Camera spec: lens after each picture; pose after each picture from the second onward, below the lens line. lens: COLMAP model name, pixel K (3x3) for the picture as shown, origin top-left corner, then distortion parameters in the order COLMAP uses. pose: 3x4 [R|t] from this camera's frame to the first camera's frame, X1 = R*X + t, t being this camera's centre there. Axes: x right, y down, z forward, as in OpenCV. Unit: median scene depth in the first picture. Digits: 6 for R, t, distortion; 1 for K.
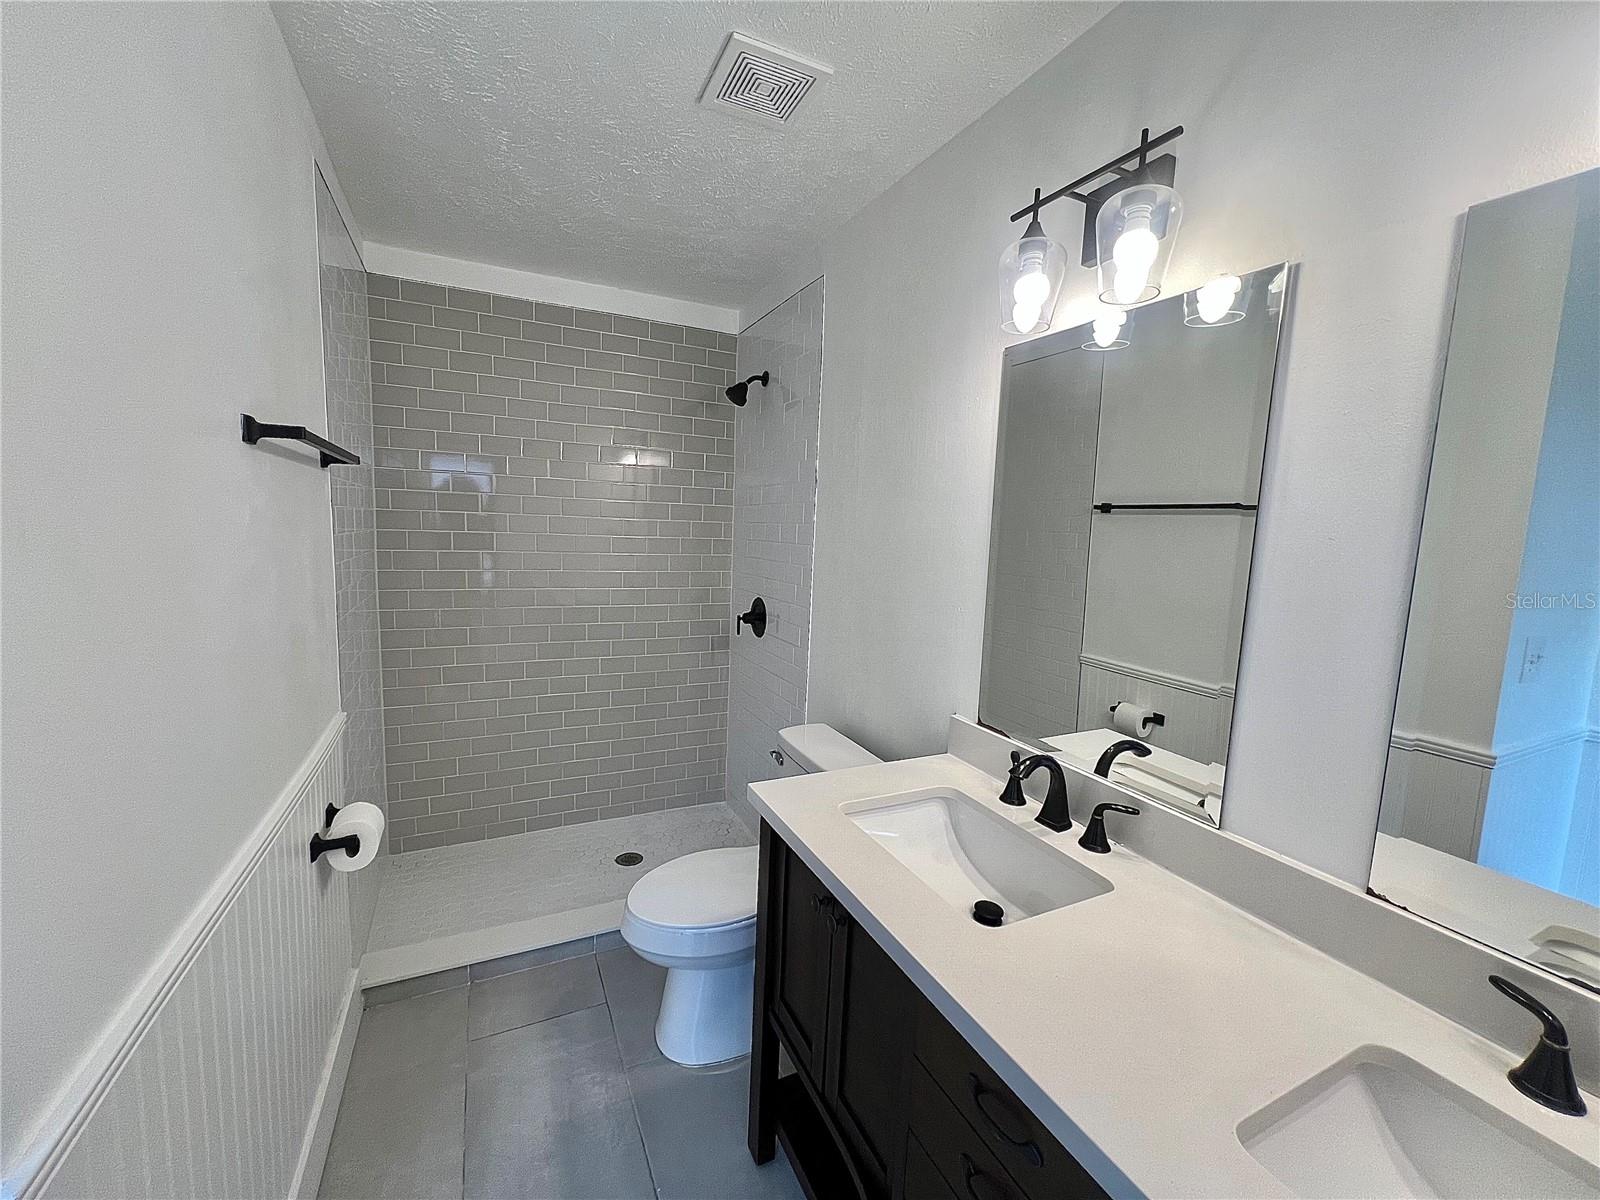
lens RADIAL K [[640.4, 0, 800.6], [0, 640.4, 594.7], [0, 0, 1]] dist [-0.007045, 0.000289]
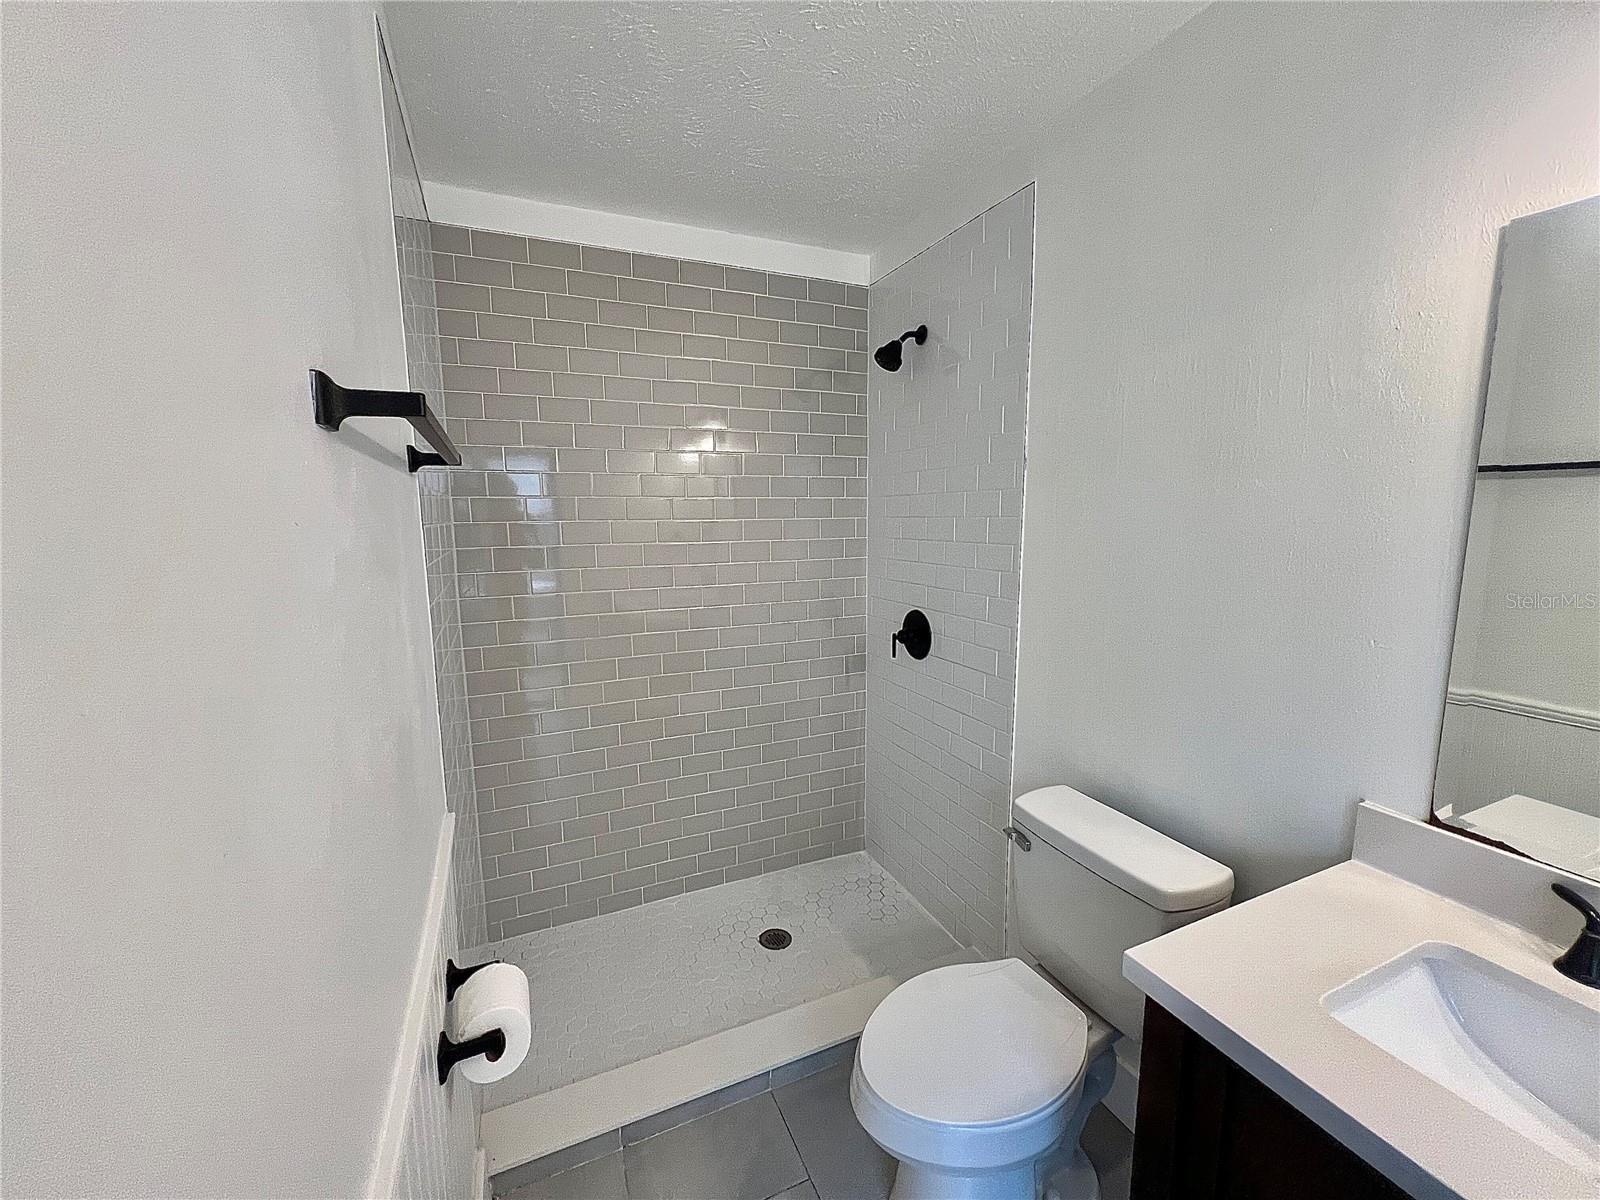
lens RADIAL K [[640.4, 0, 800.9], [0, 640.4, 592.9], [0, 0, 1]] dist [-0.007045, 0.000289]
pose [[0.998433, -0.040077, -0.039047, -0.190825], [0.040787, 0.999014, 0.017546, -0.039961], [0.038306, -0.019111, 0.999083, 0.202792]]
